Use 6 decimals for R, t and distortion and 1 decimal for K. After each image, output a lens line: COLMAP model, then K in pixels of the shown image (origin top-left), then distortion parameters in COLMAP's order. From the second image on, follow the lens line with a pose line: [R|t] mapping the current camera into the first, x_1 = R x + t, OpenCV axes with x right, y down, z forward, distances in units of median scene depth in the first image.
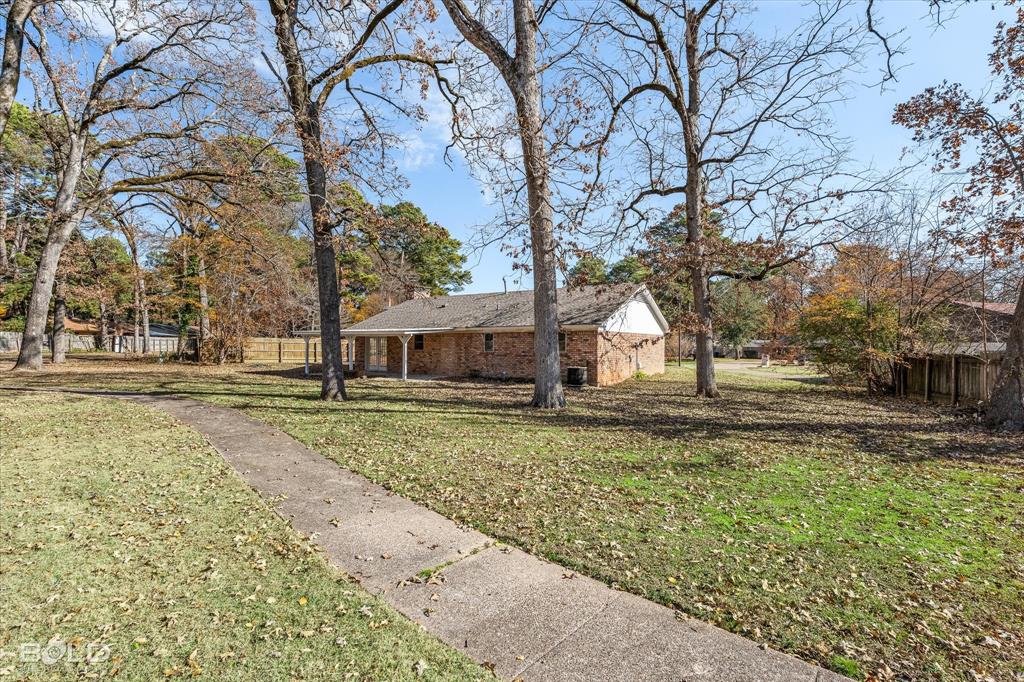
lens RADIAL K [[444.2, 0, 513.3], [0, 444.2, 339.4], [0, 0, 1]] dist [-0.003354, -0.000637]
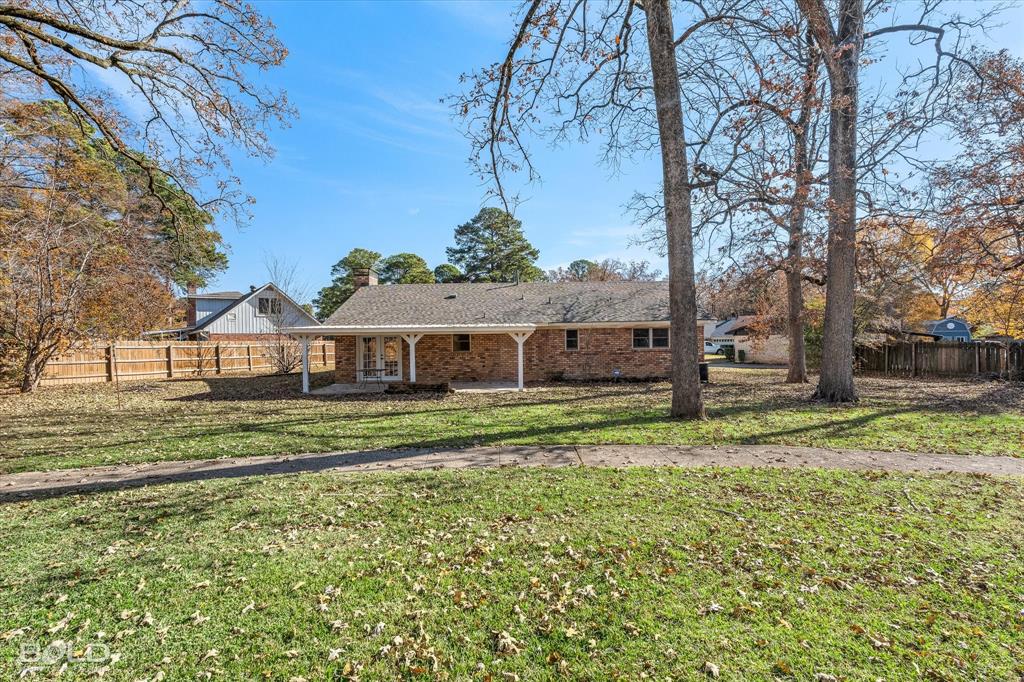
lens RADIAL K [[444.2, 0, 514.1], [0, 444.2, 335.0], [0, 0, 1]] dist [-0.003354, -0.000637]
pose [[0.843604, -0.013967, 0.536785, -0.621990], [0.014652, 0.999888, 0.002991, -0.007031], [-0.536766, 0.005342, 0.843714, 0.320603]]
